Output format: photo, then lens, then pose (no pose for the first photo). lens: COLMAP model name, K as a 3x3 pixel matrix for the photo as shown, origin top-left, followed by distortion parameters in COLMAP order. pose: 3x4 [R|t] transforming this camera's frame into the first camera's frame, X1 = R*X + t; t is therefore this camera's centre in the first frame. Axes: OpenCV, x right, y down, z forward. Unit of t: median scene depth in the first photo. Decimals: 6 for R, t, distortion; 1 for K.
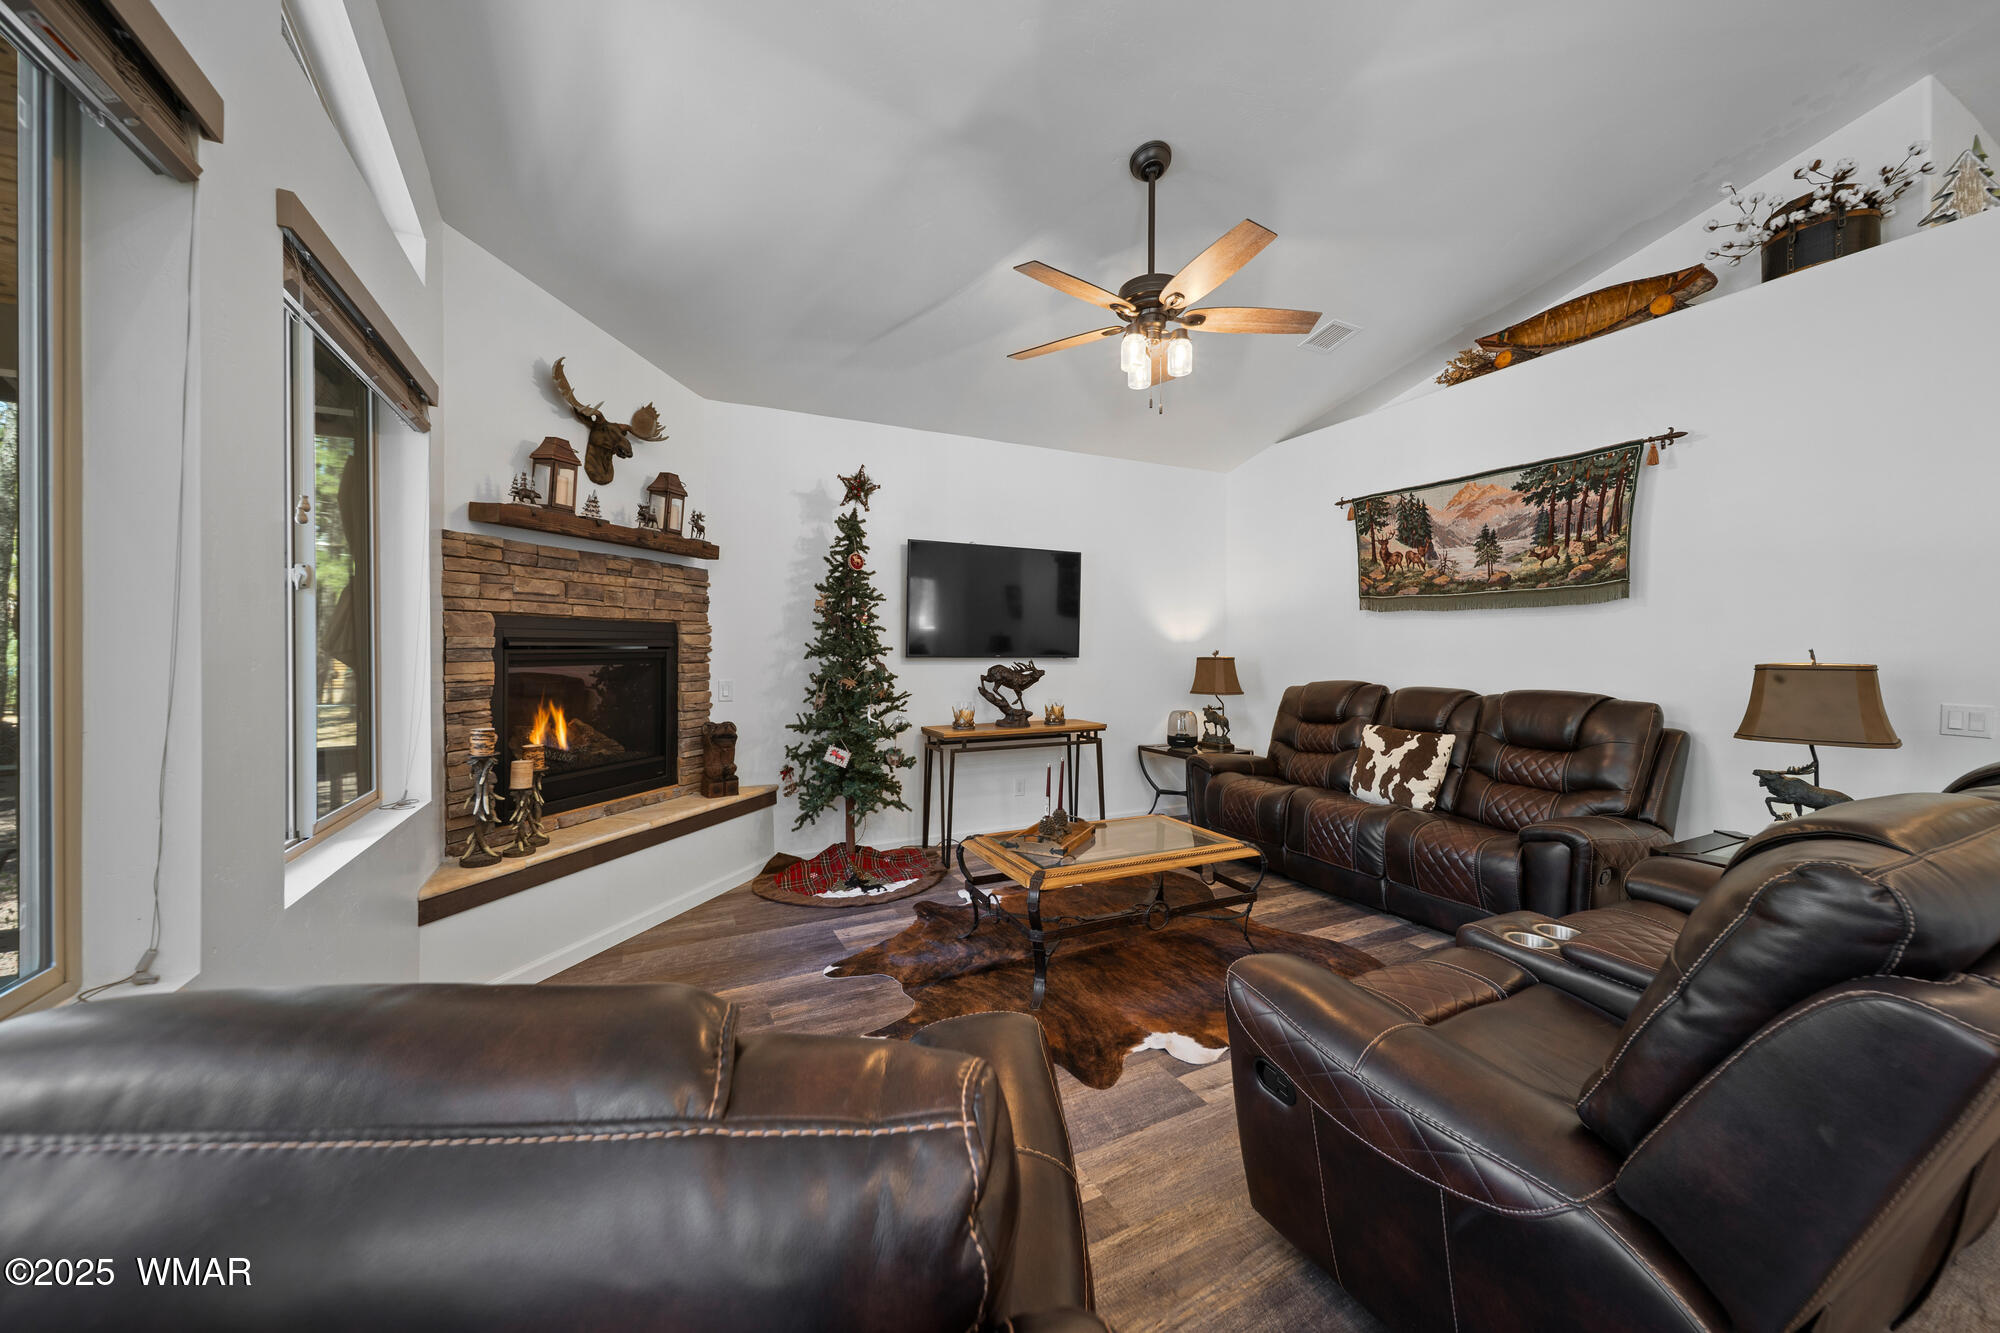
lens RADIAL K [[702.3, 0, 992.2], [0, 702.3, 656.1], [0, 0, 1]] dist [0.002623, -0.001425]
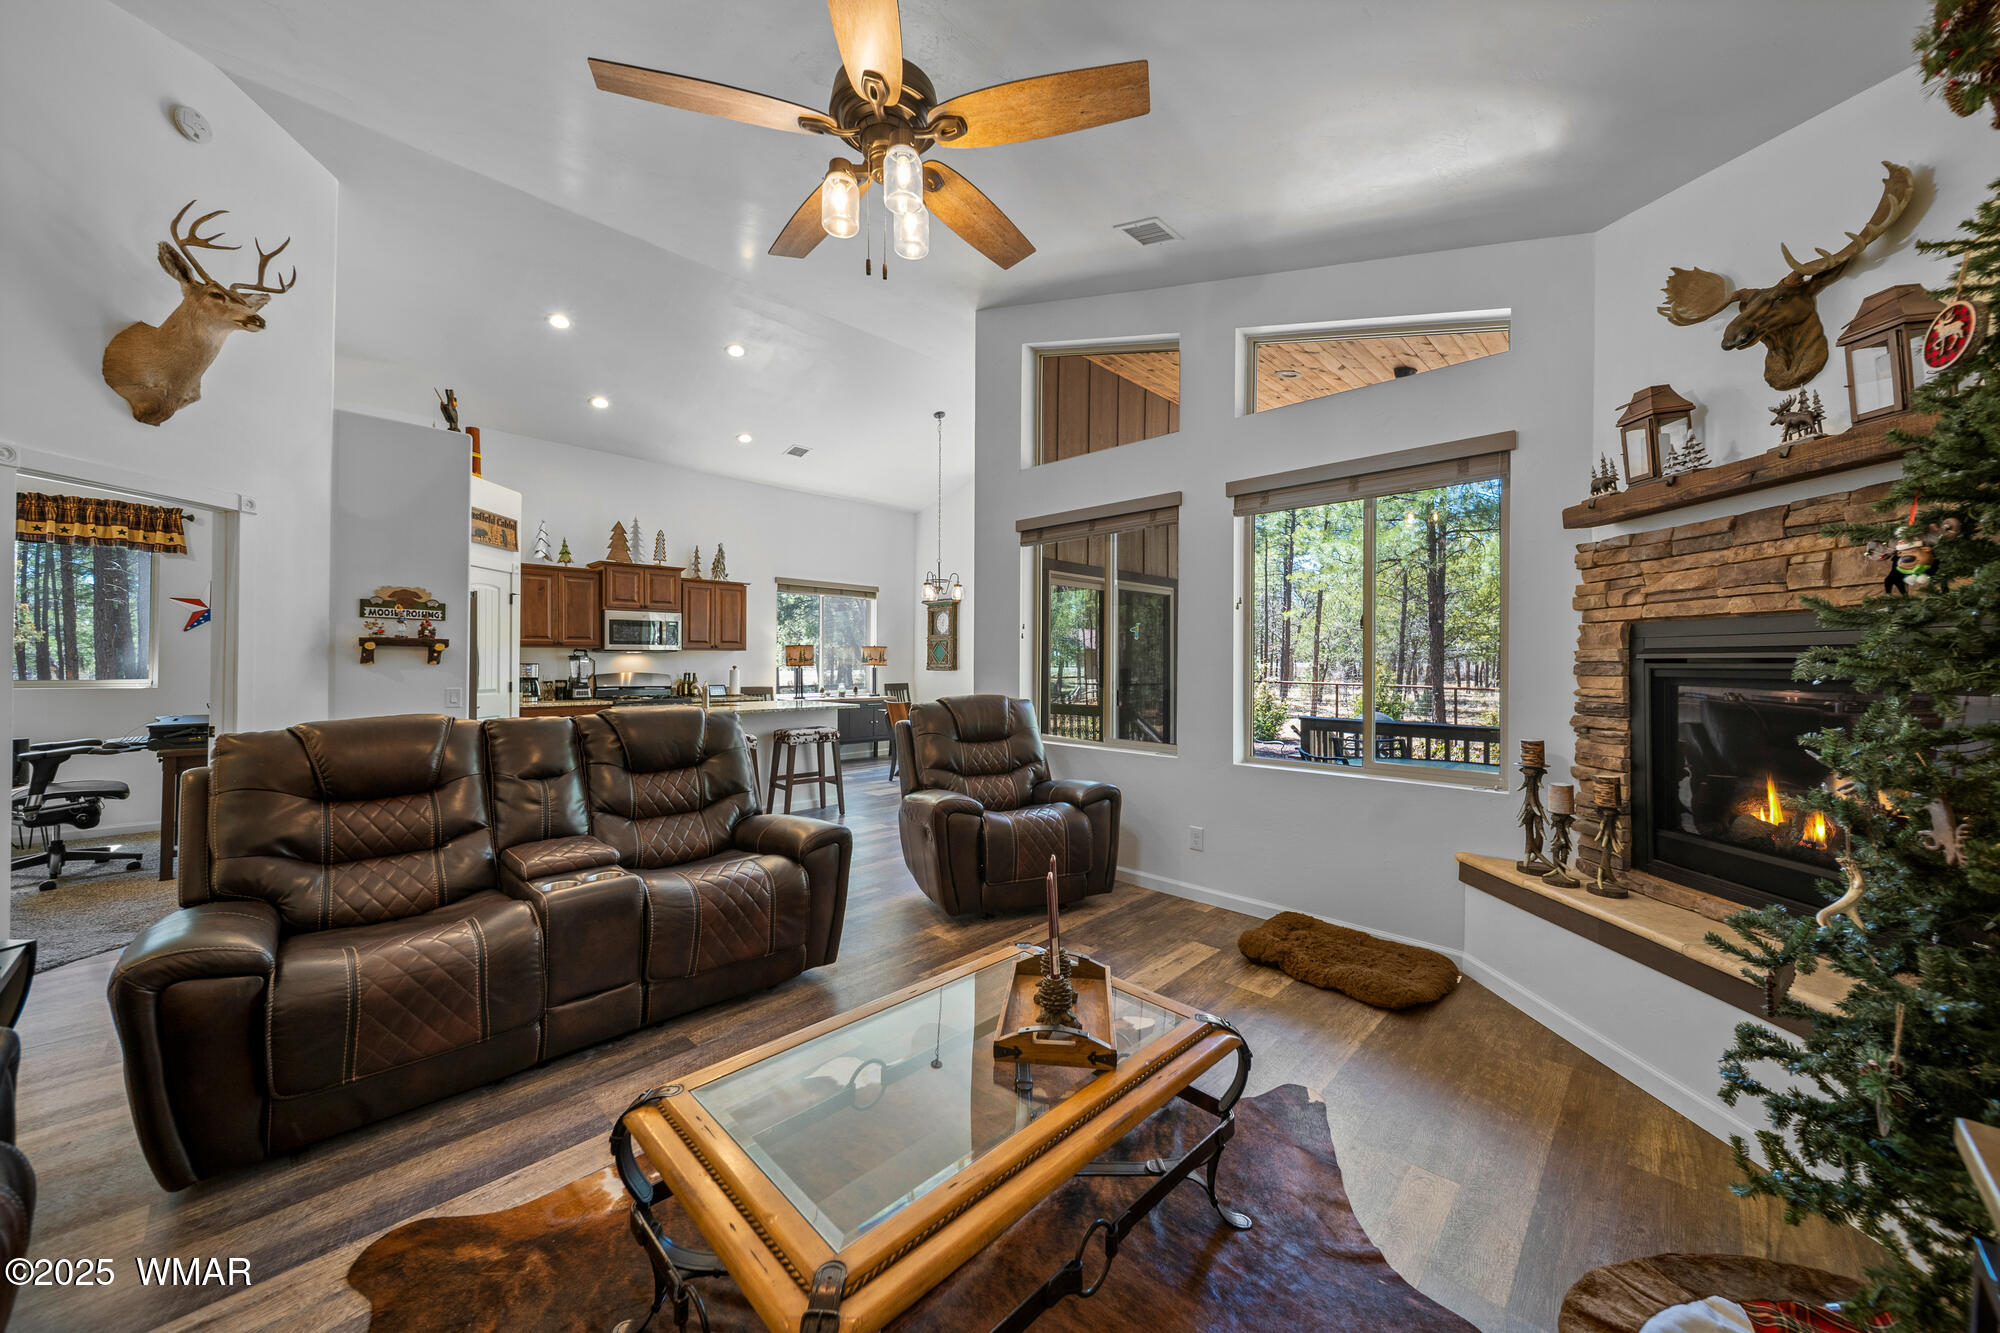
lens RADIAL K [[702.3, 0, 1013.0], [0, 702.3, 657.2], [0, 0, 1]] dist [0.002623, -0.001425]
pose [[-0.934525, -0.011852, -0.355700, 0.252003], [-0.014377, 0.999887, 0.004457, -0.007611], [0.355607, 0.009279, -0.934589, 1.220032]]
